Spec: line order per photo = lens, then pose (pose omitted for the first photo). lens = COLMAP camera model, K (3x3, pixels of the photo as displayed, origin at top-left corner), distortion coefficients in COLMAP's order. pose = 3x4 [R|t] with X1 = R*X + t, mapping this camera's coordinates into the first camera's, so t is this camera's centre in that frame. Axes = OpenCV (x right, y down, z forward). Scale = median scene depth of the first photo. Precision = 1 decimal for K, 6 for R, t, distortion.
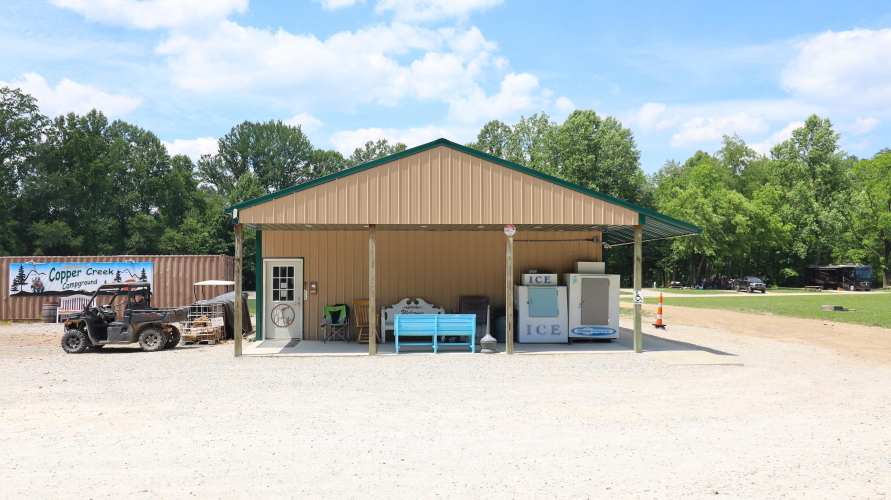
lens RADIAL K [[805.5, 0, 445.6], [0, 805.5, 245.5], [0, 0, 1]] dist [0.031585, 0.025339]
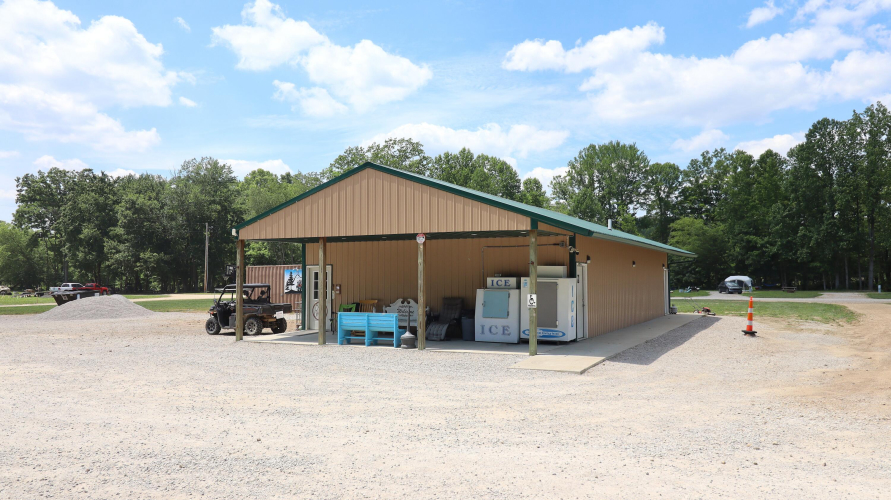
lens RADIAL K [[711.1, 0, 445.2], [0, 711.1, 254.4], [0, 0, 1]] dist [0.000836, -0.023171]
pose [[0.851789, -0.018241, -0.523567, 0.544954], [0.020092, 0.999796, -0.002145, 0.004935], [0.523499, -0.008692, 0.851982, 0.158699]]
